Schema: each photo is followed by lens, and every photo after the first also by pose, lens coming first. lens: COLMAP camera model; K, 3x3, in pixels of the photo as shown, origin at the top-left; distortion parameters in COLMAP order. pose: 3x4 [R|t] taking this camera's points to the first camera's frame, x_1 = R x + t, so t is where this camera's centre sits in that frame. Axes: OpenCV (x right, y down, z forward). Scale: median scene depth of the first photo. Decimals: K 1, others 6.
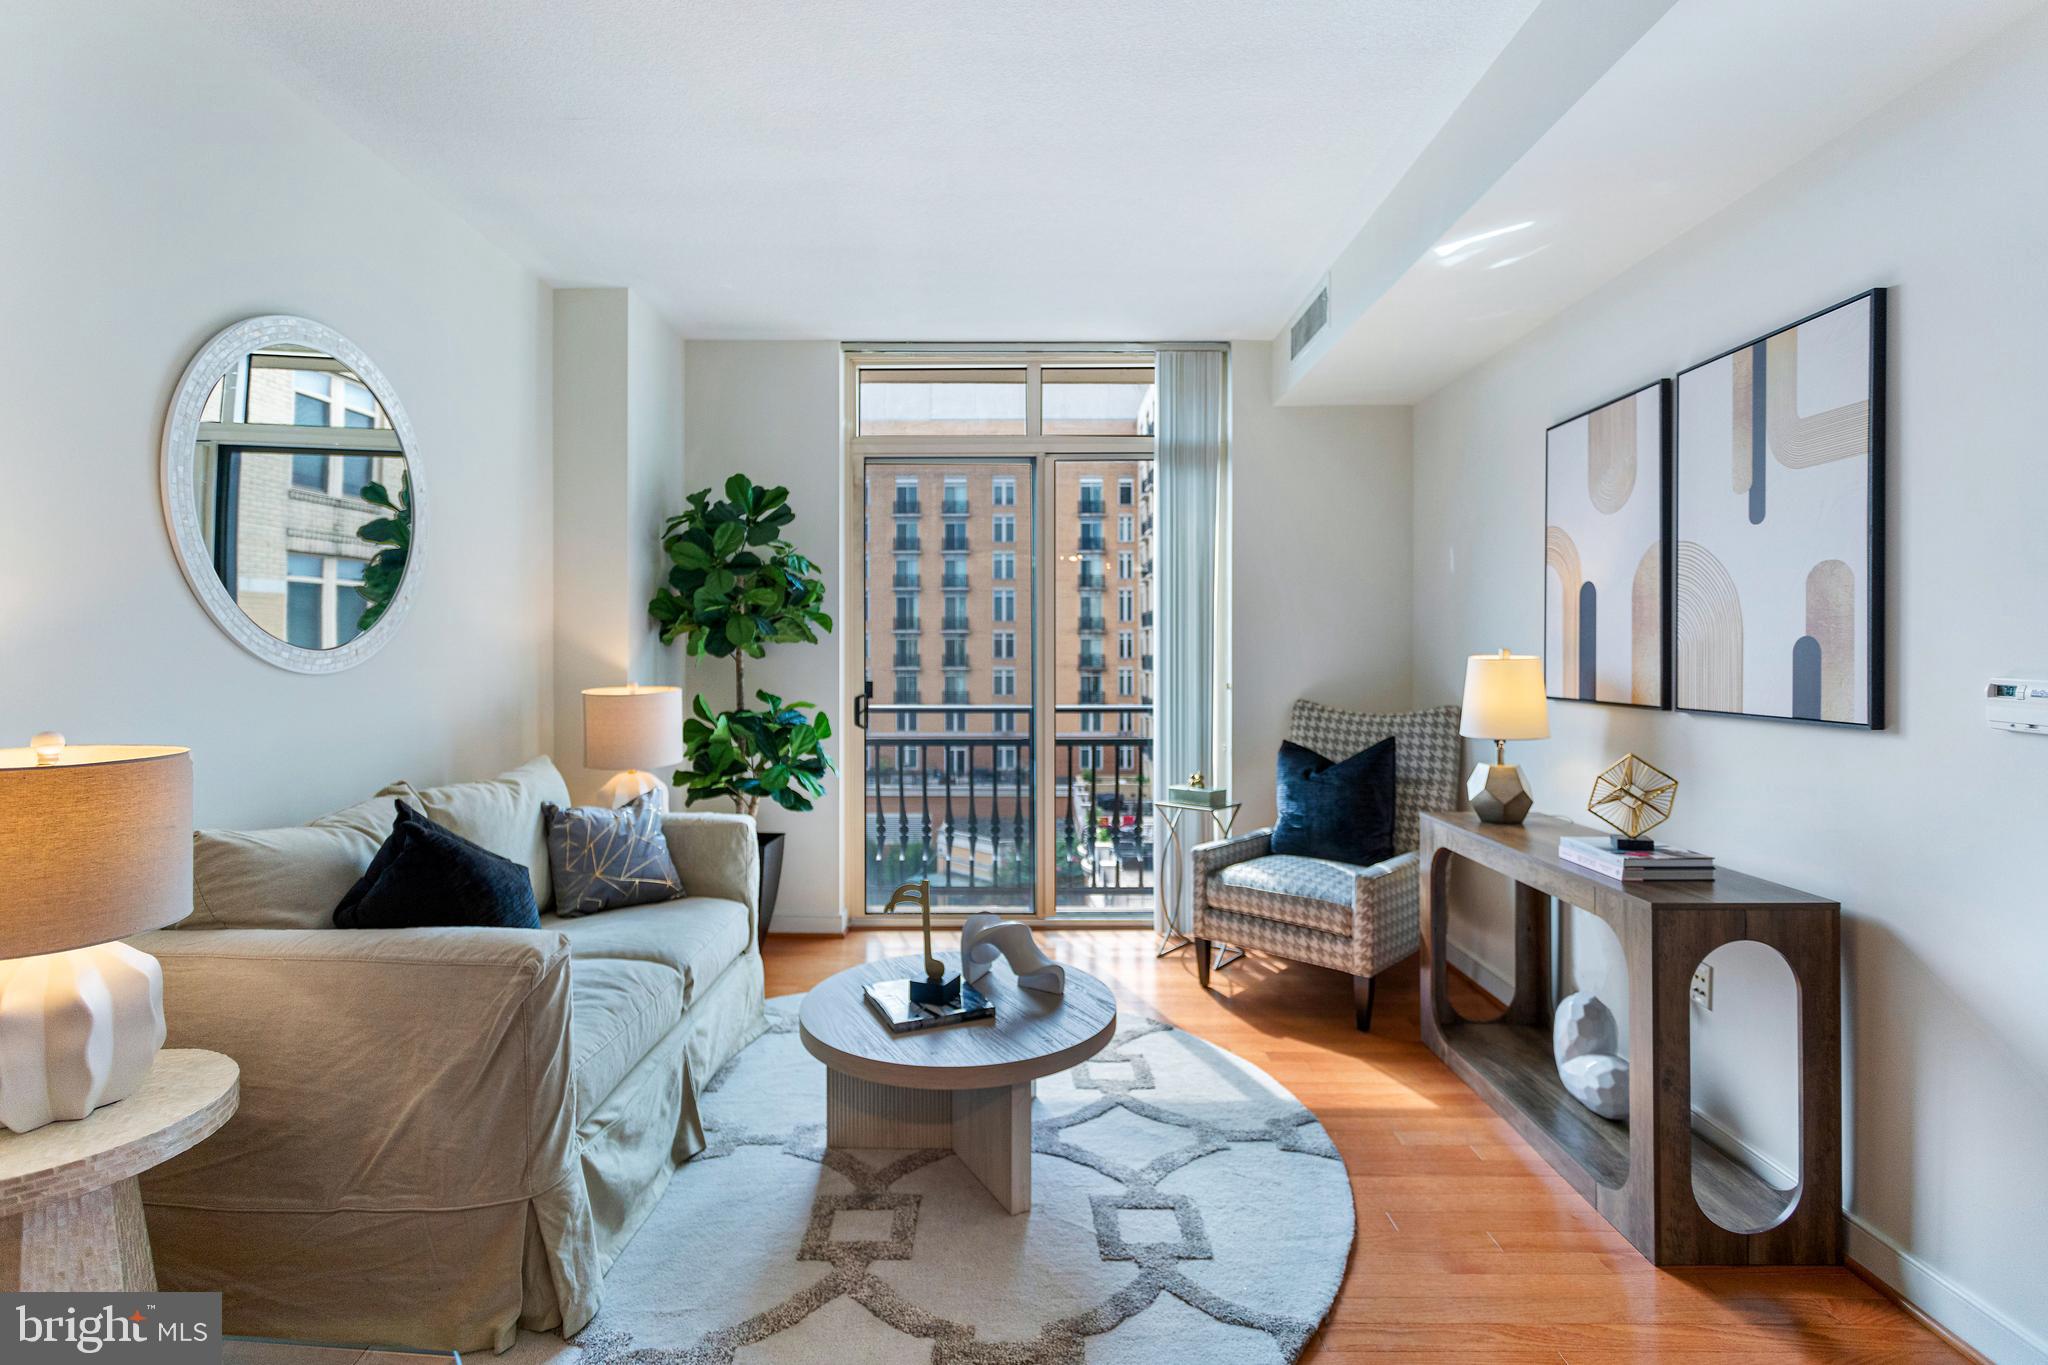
lens RADIAL K [[978.6, 0, 996.4], [0, 978.6, 652.7], [0, 0, 1]] dist [-0.001469, 0.000369]
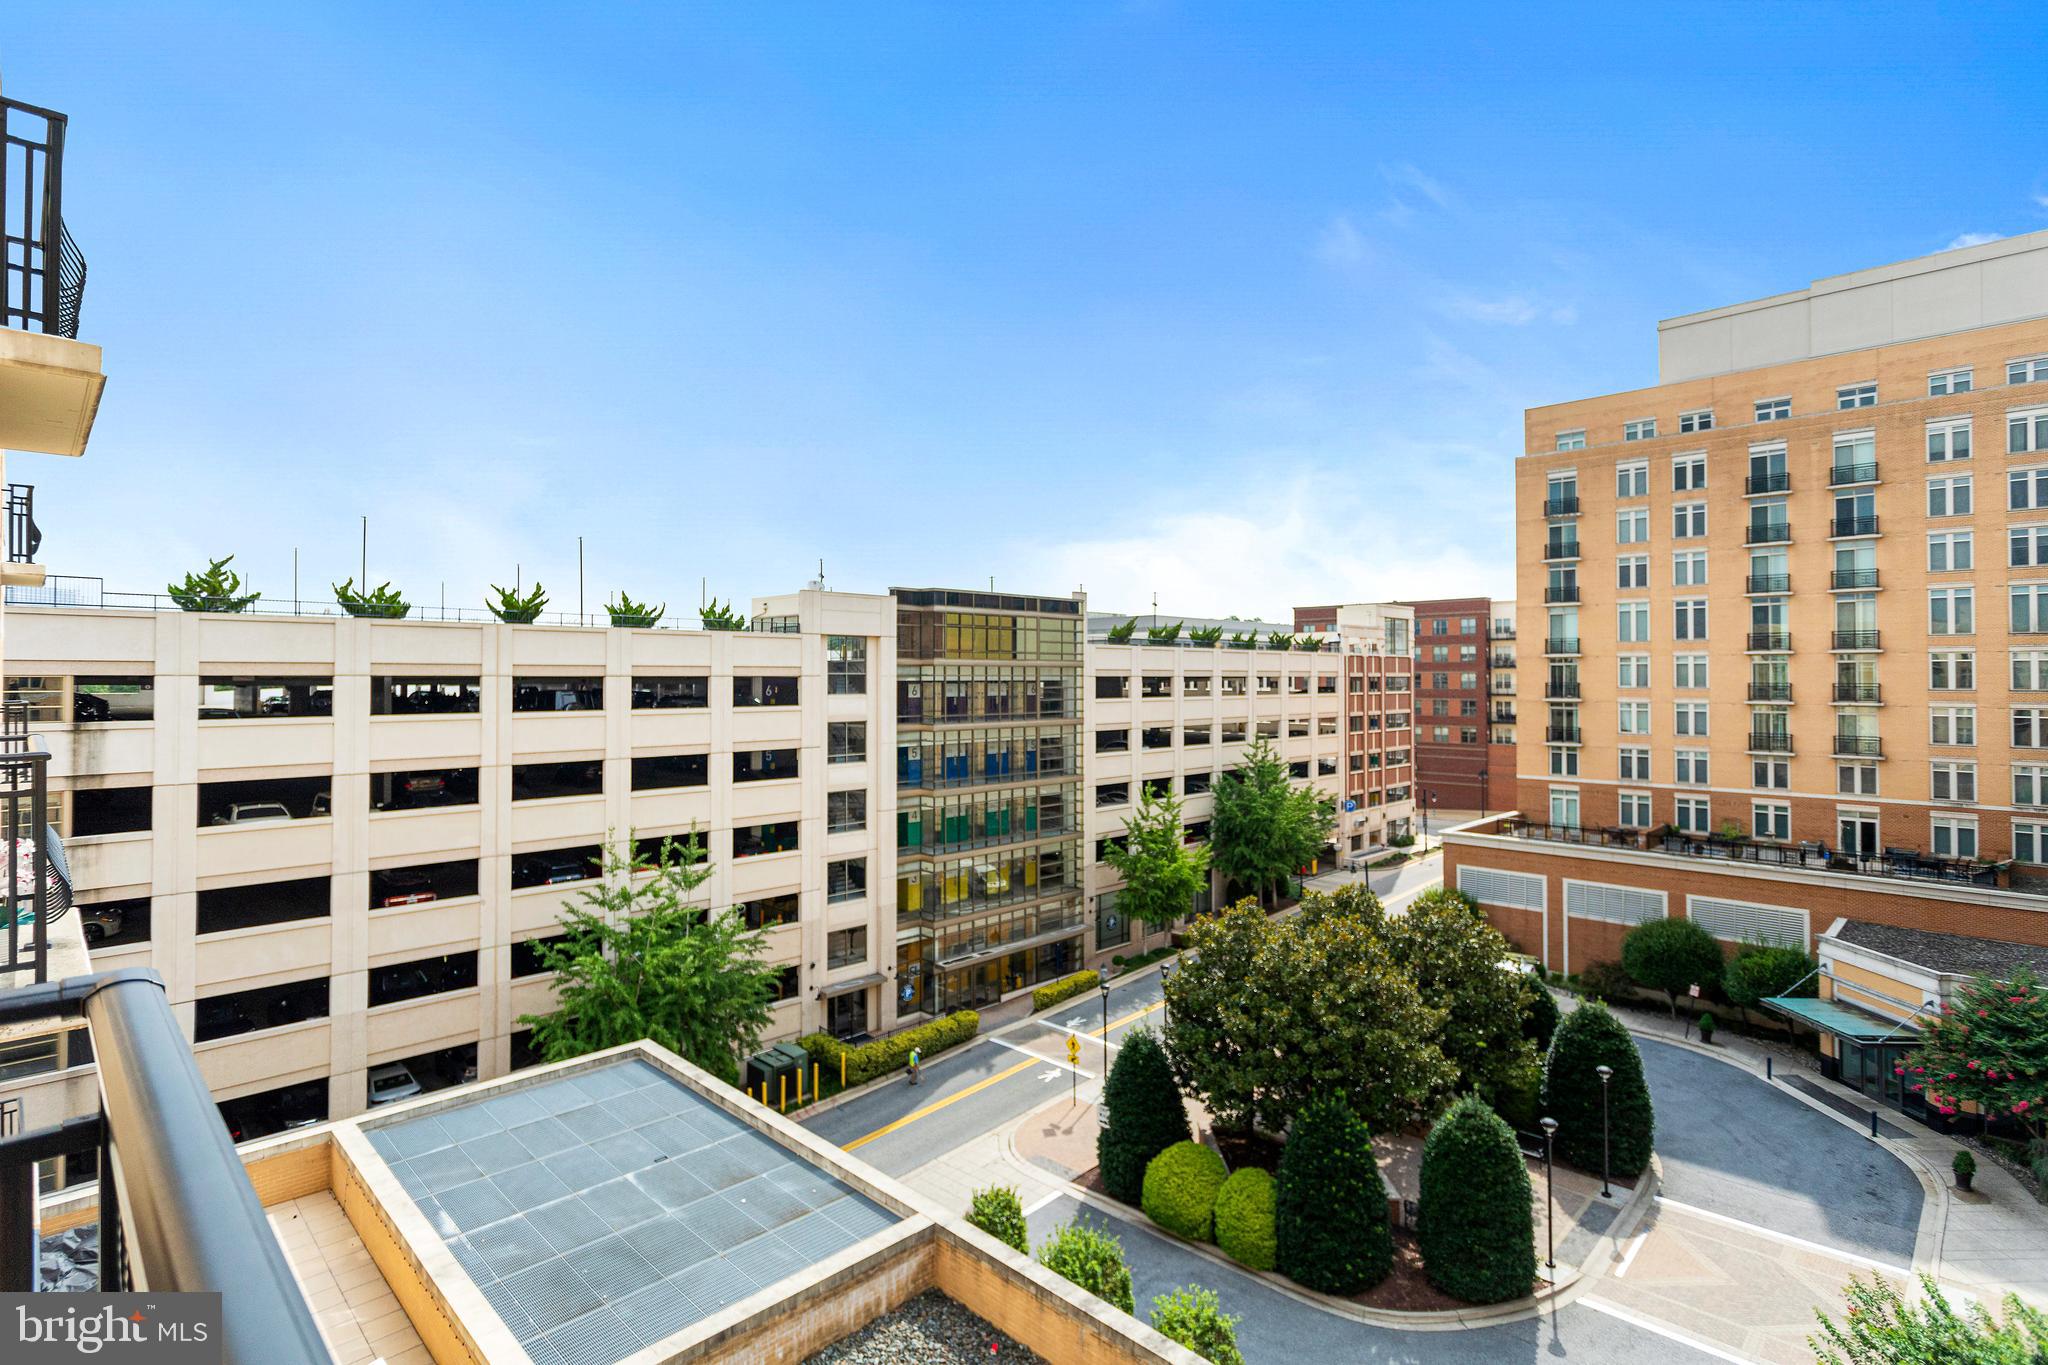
lens RADIAL K [[982.5, 0, 1035.6], [0, 982.5, 664.3], [0, 0, 1]] dist [0.002161, 0.000812]
pose [[0.730188, -0.008916, -0.683188, 0.159690], [-0.000760, 0.999904, -0.013863, -0.031260], [0.683246, 0.010642, 0.730111, 1.281548]]
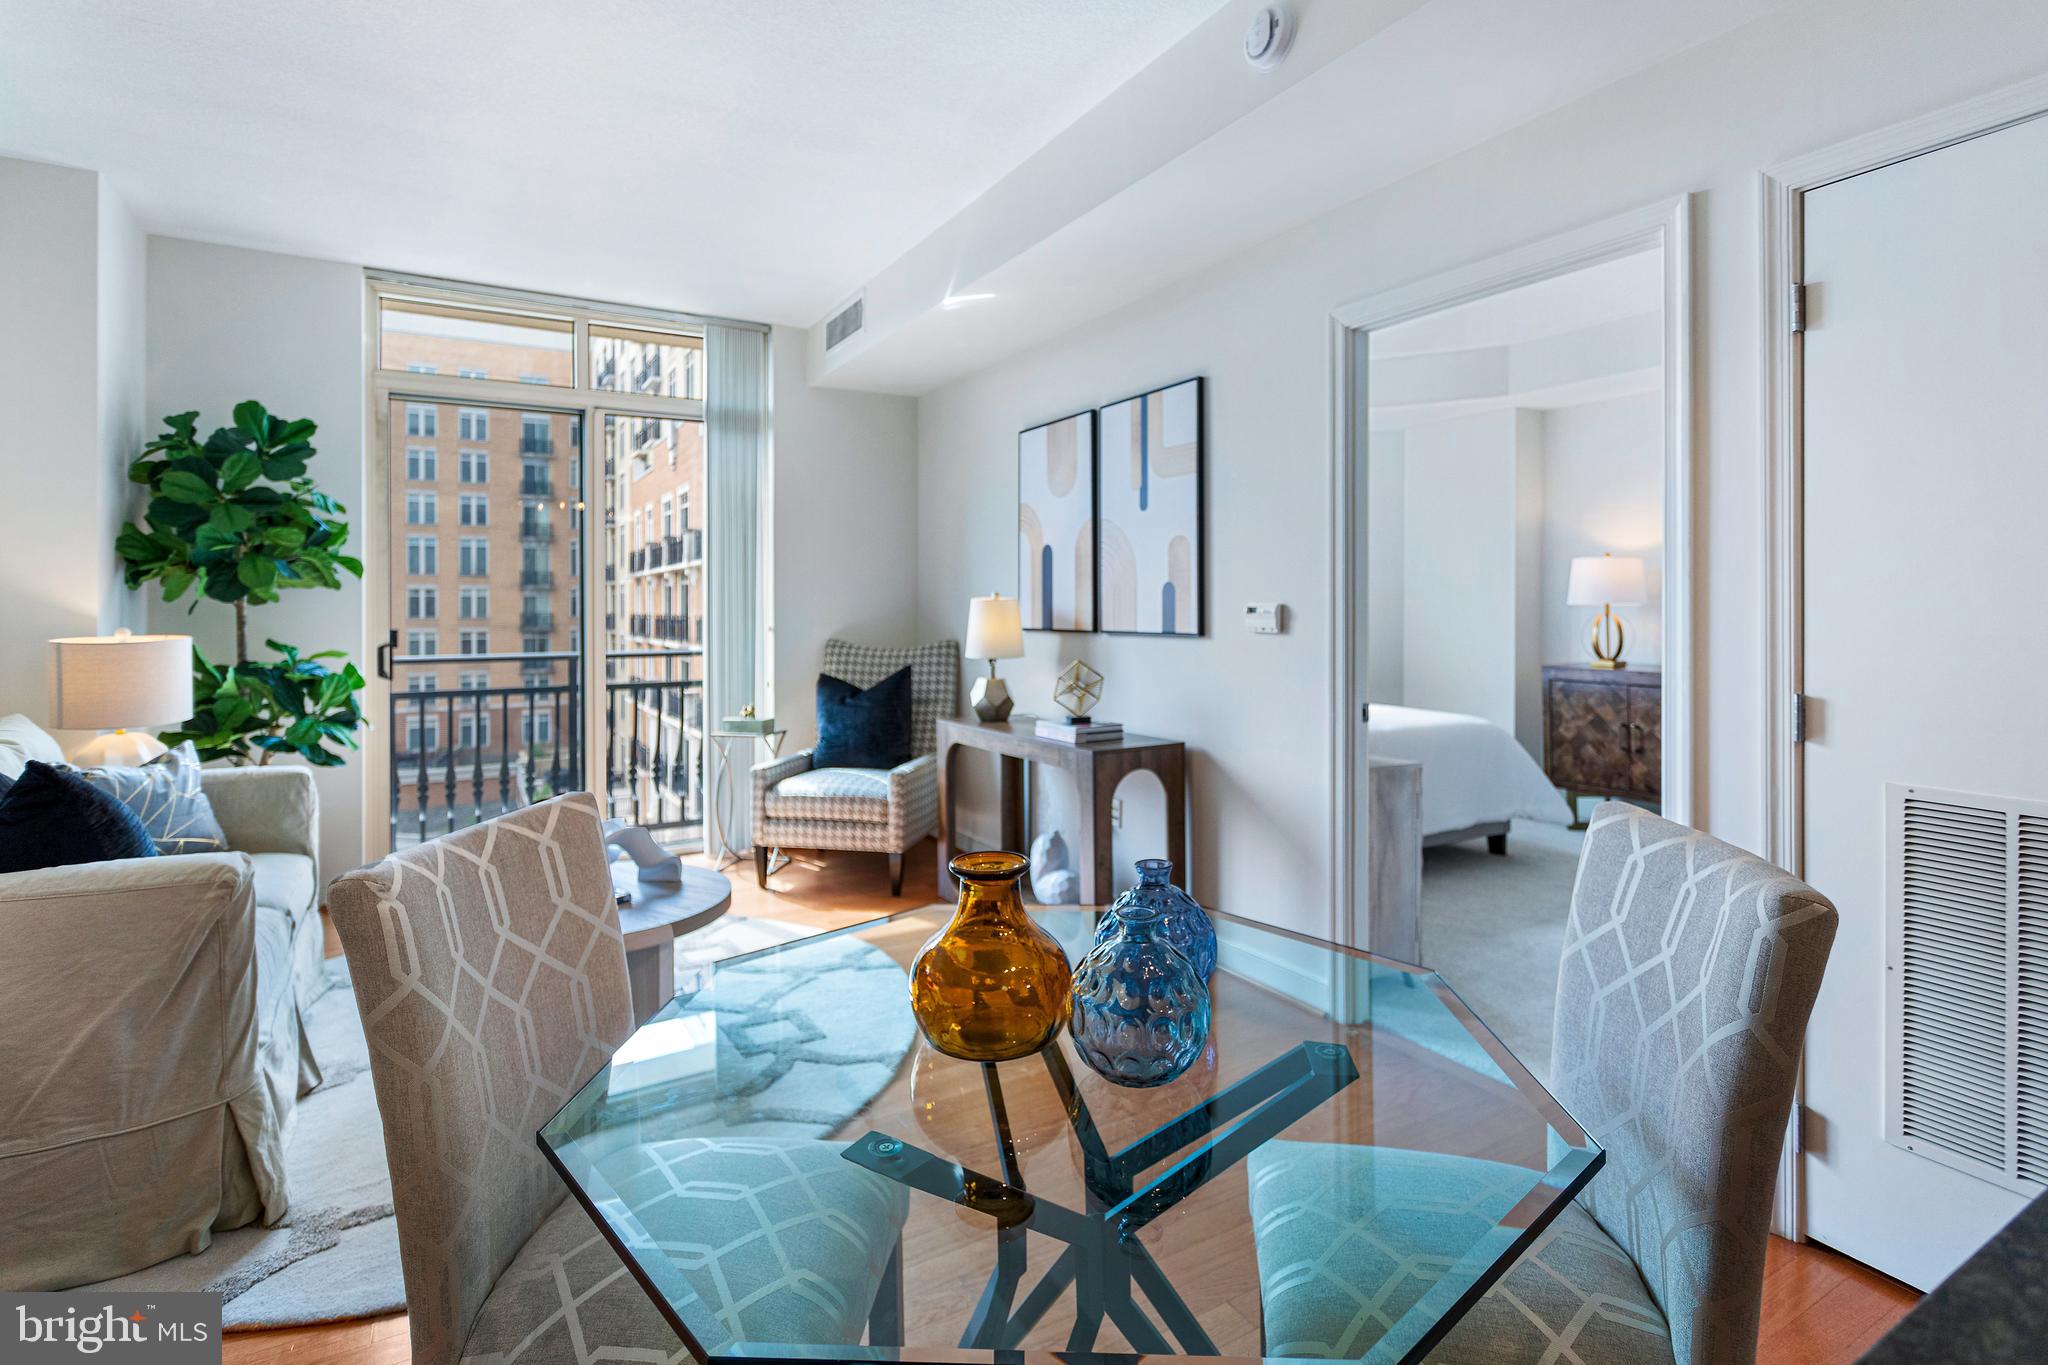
lens RADIAL K [[1025.8, 0, 1019.4], [0, 1025.8, 606.6], [0, 0, 1]] dist [-0.008726, 0.000808]
pose [[0.853879, -0.003327, 0.520461, -0.171722], [0.005843, 0.999978, -0.003193, 0.017882], [-0.520439, 0.005767, 0.853879, -0.207246]]
